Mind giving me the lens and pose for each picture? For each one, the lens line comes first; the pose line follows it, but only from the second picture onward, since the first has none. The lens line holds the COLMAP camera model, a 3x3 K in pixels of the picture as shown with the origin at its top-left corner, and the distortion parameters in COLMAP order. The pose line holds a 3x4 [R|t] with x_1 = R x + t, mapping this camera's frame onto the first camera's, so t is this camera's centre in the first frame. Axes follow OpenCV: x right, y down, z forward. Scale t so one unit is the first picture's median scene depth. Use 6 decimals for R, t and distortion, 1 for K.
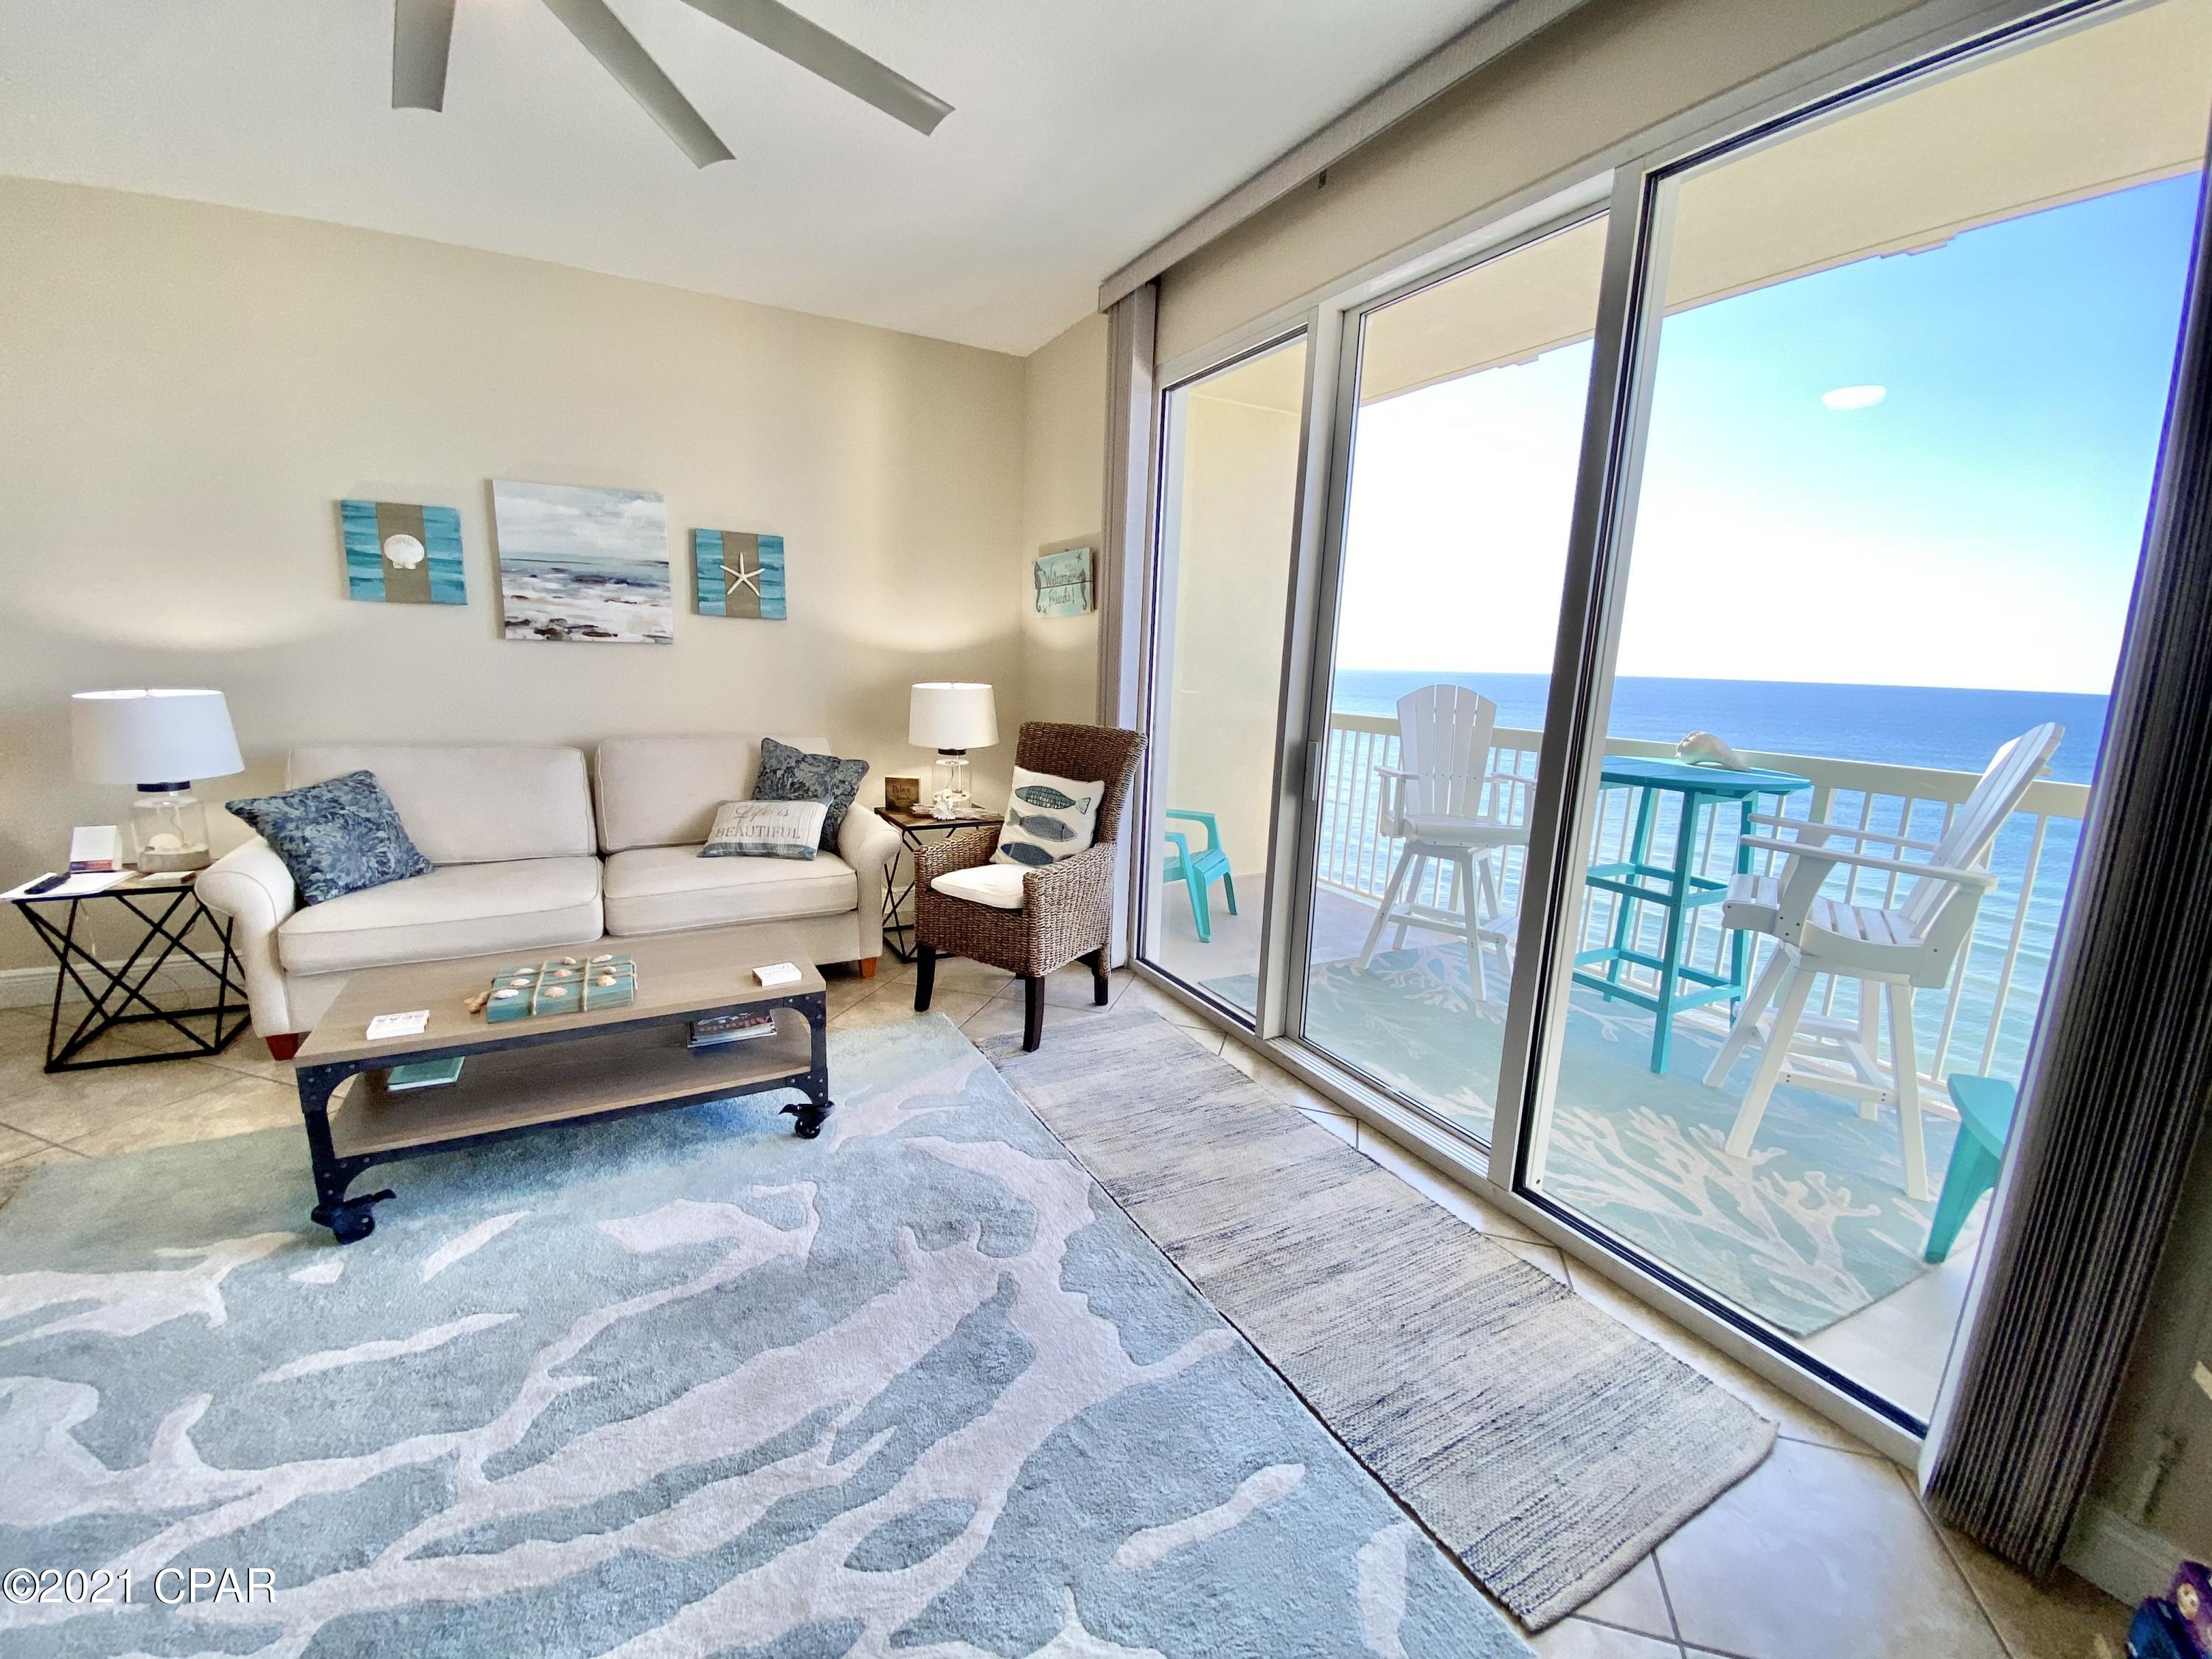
lens RADIAL K [[894.3, 0, 1102.1], [0, 894.3, 829.2], [0, 0, 1]] dist [0.016268, -0.019154]
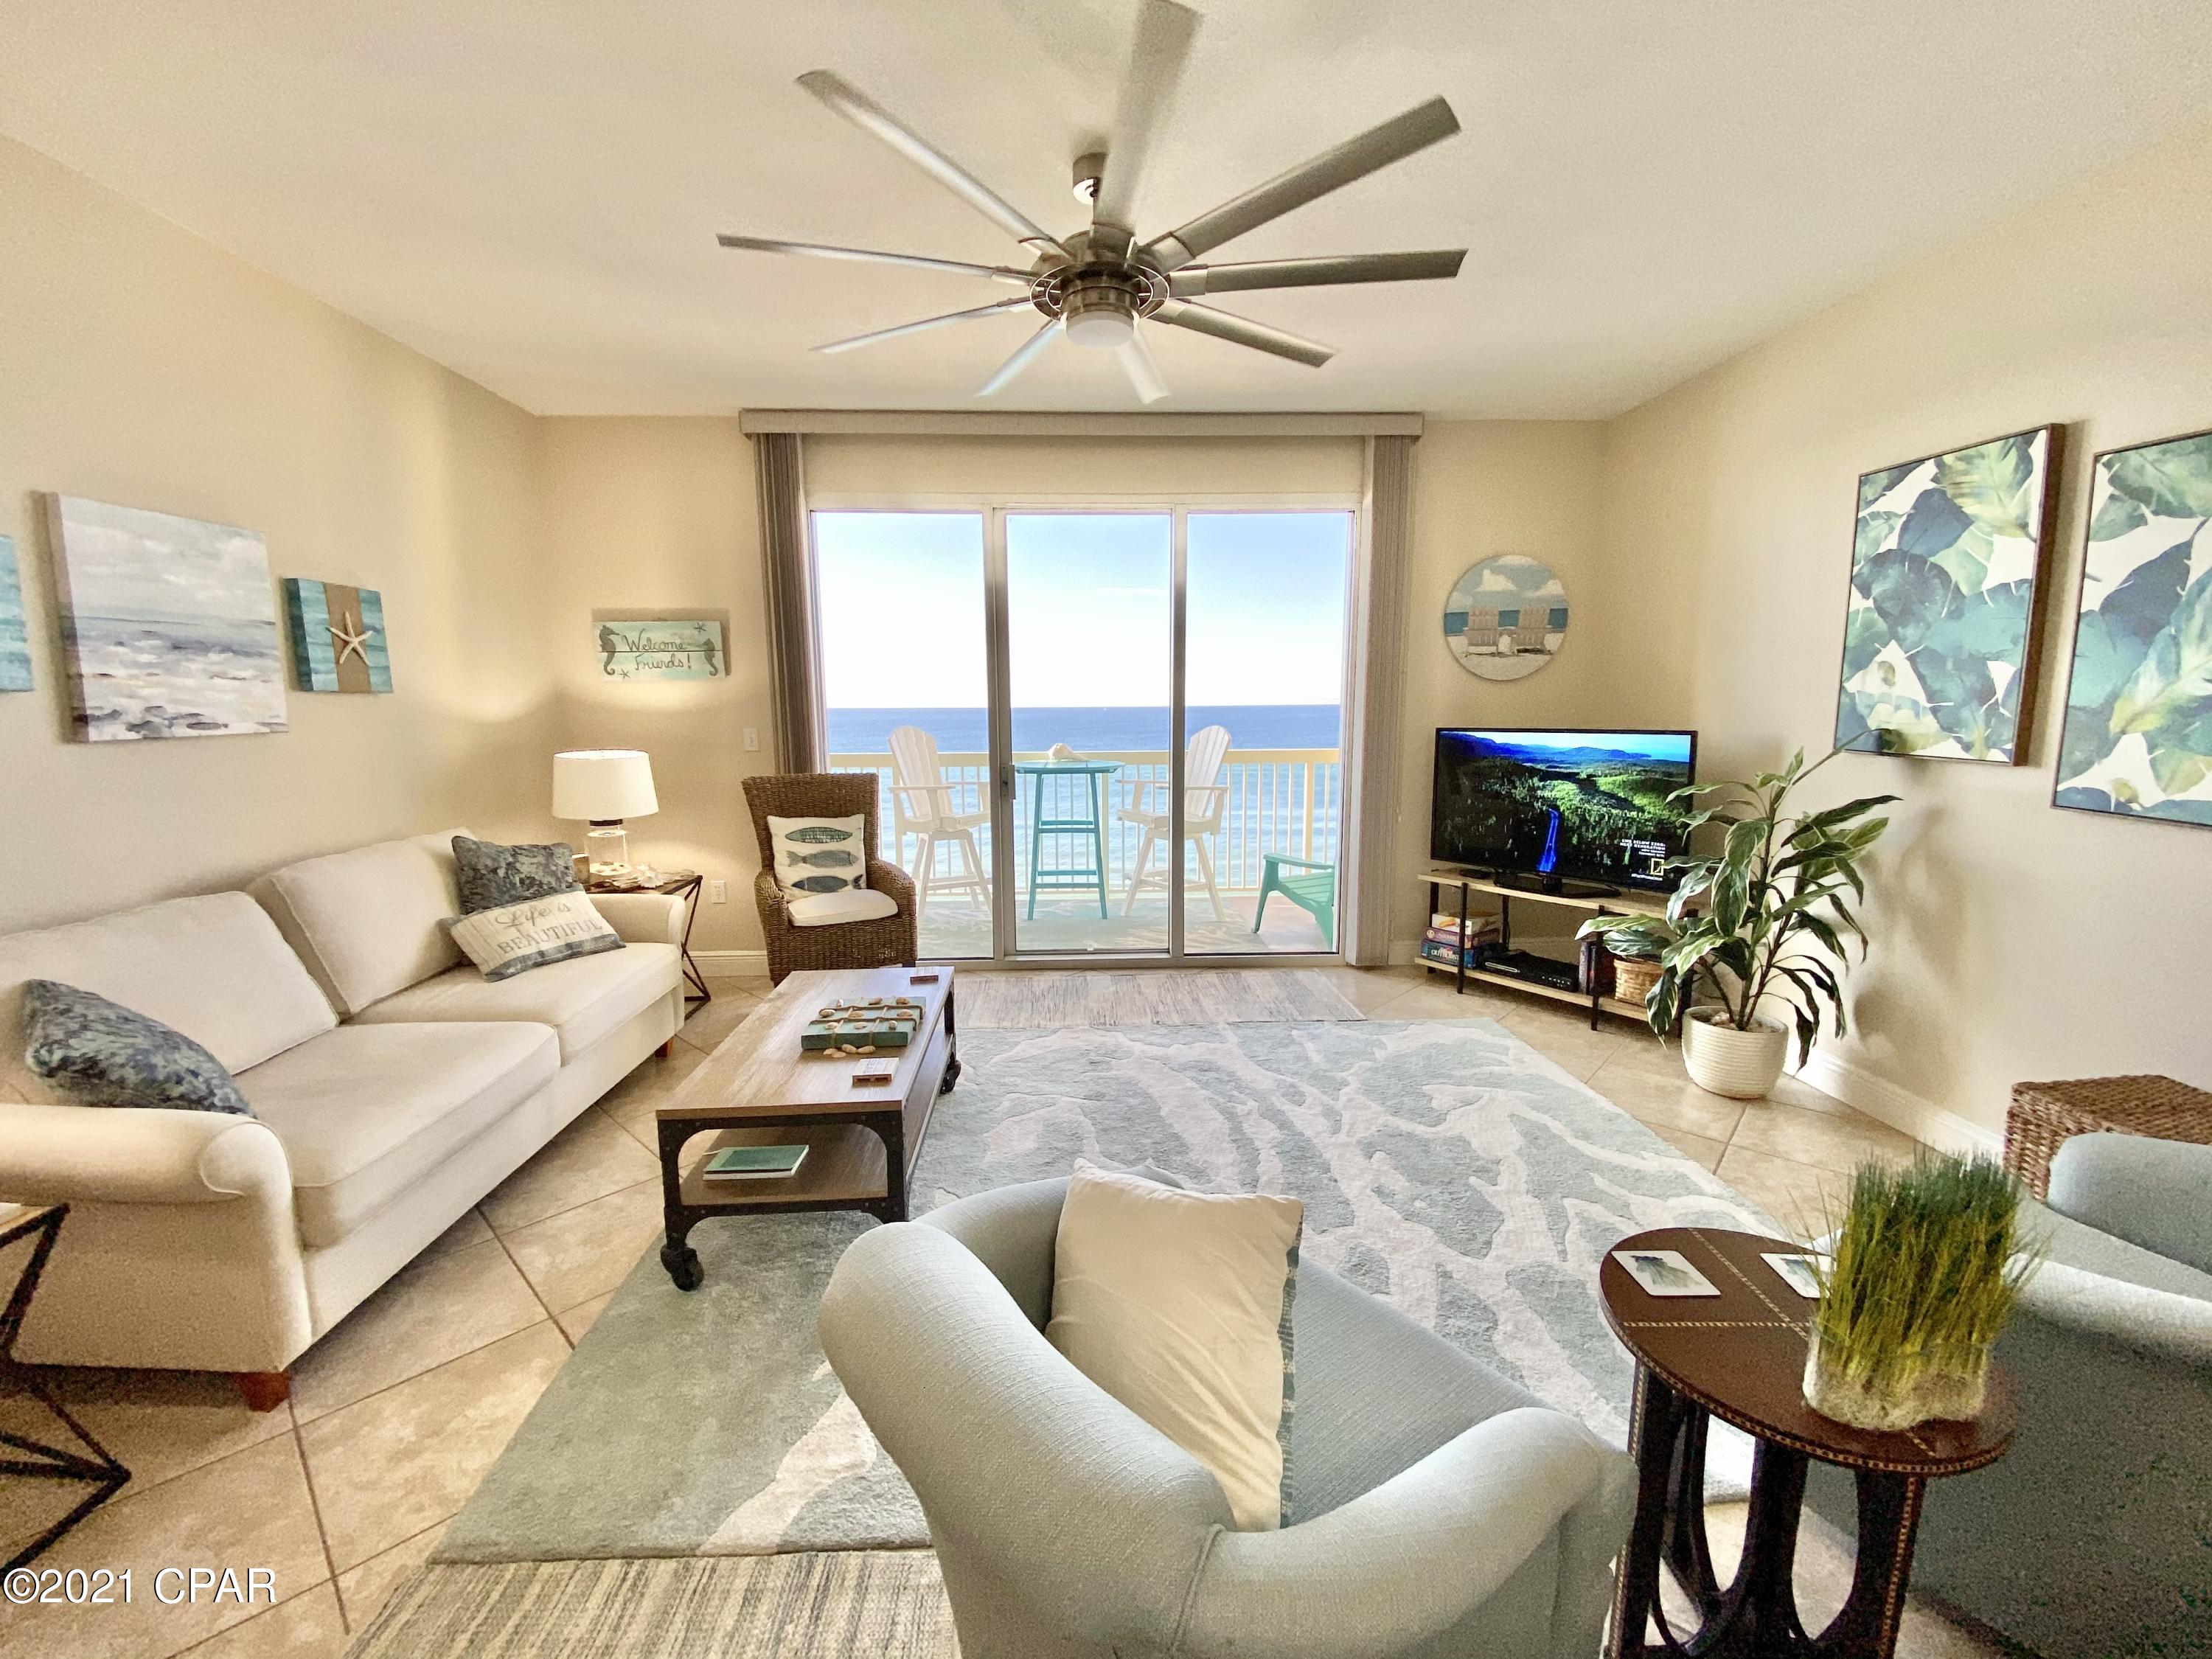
lens RADIAL K [[890.3, 0, 1101.0], [0, 890.3, 830.6], [0, 0, 1]] dist [0.028921, -0.025001]
pose [[0.440768, -0.163971, 0.882517, -0.944963], [0.190789, 0.977822, 0.086390, -0.072855], [-0.877111, 0.130297, 0.462277, 0.104744]]
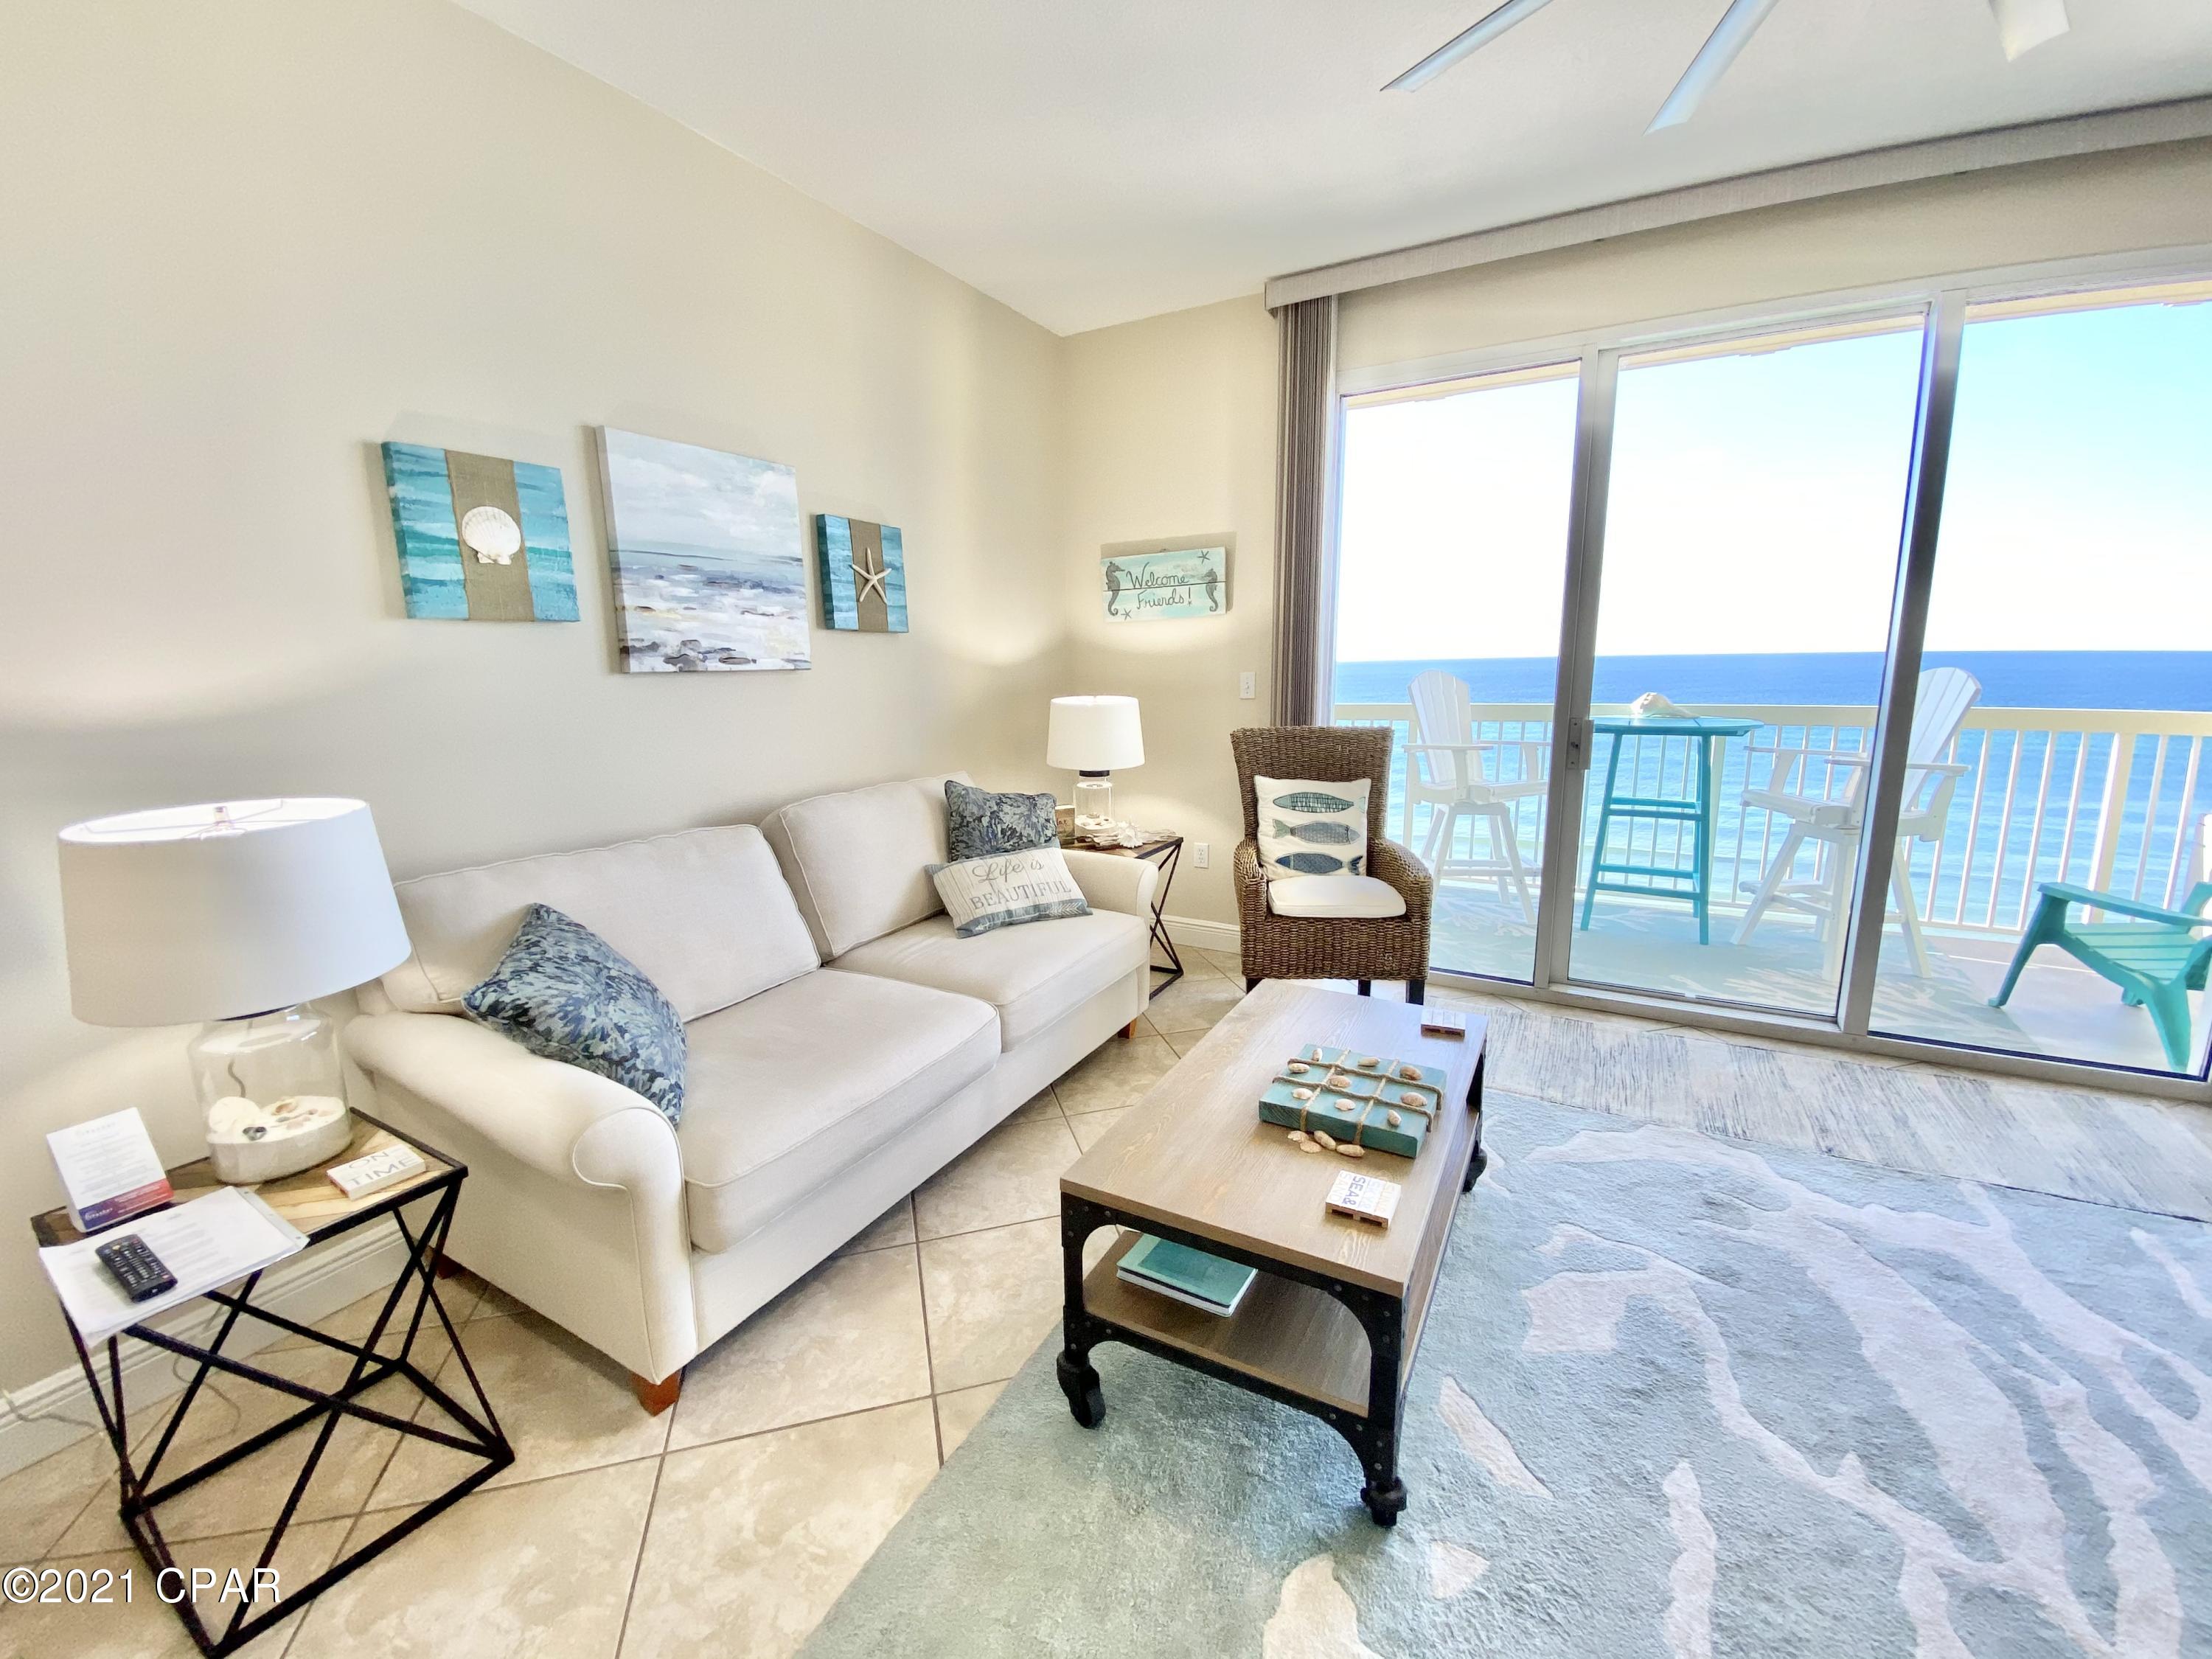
lens RADIAL K [[890.3, 0, 1101.0], [0, 890.3, 830.6], [0, 0, 1]] dist [0.028921, -0.025001]
pose [[0.845712, -0.145522, 0.513415, -0.754661], [0.145022, 0.988565, 0.041315, -0.078982], [-0.513556, 0.039516, 0.857146, 0.279539]]
